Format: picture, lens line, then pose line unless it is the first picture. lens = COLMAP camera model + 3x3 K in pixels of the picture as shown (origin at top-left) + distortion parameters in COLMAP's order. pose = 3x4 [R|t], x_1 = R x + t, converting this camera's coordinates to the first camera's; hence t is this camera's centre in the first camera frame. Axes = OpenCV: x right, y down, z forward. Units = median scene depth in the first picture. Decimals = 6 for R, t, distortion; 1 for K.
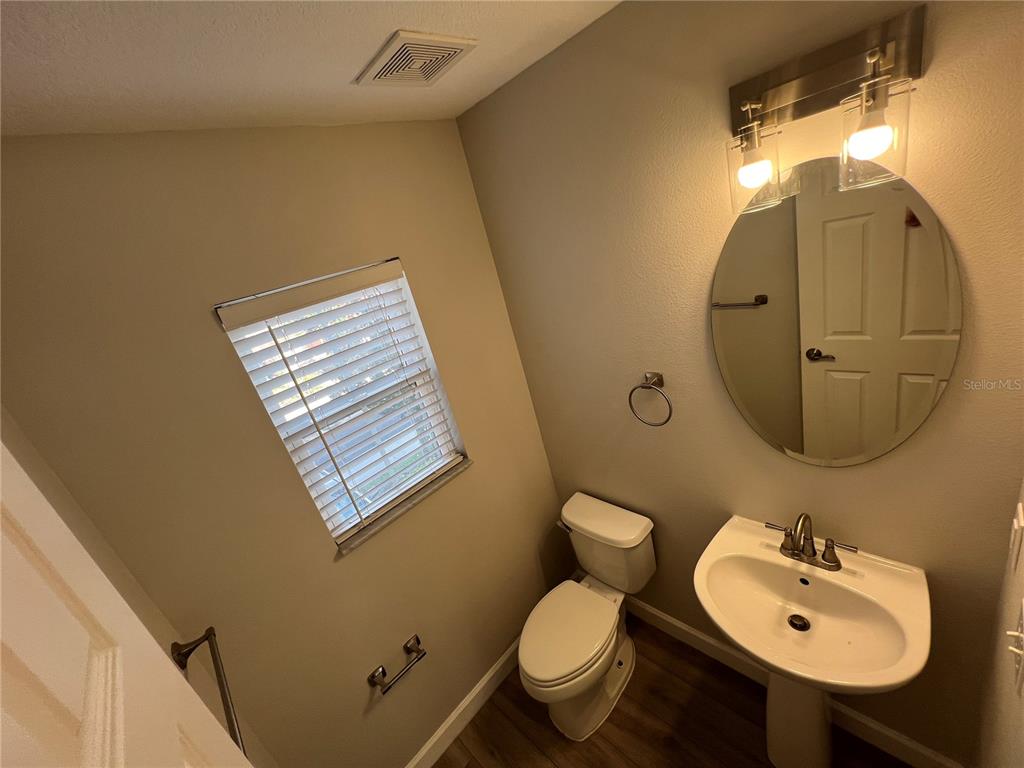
lens RADIAL K [[405.9, 0, 512.9], [0, 405.9, 384.7], [0, 0, 1]] dist [0.000090, 0.000384]
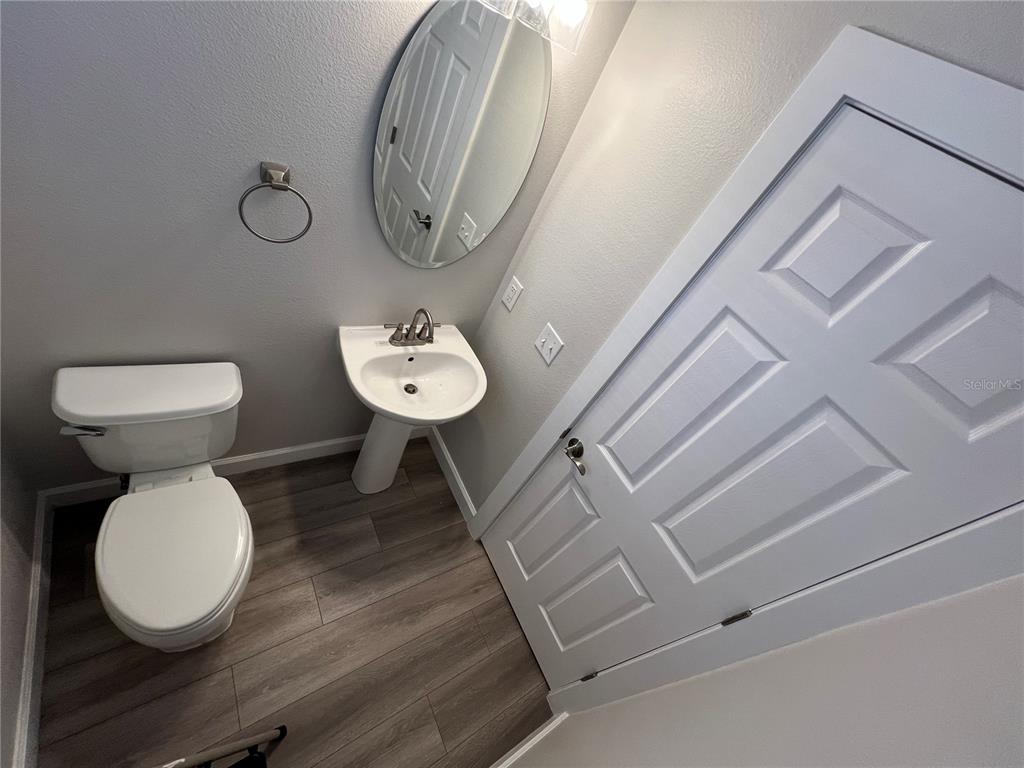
lens RADIAL K [[408.9, 0, 514.0], [0, 408.9, 387.2], [0, 0, 1]] dist [0.000244, 0.000544]
pose [[0.109747, -0.413399, 0.903912, -0.459870], [-0.114809, 0.898046, 0.424655, -0.032633], [-0.987307, -0.150382, 0.051096, 0.565640]]
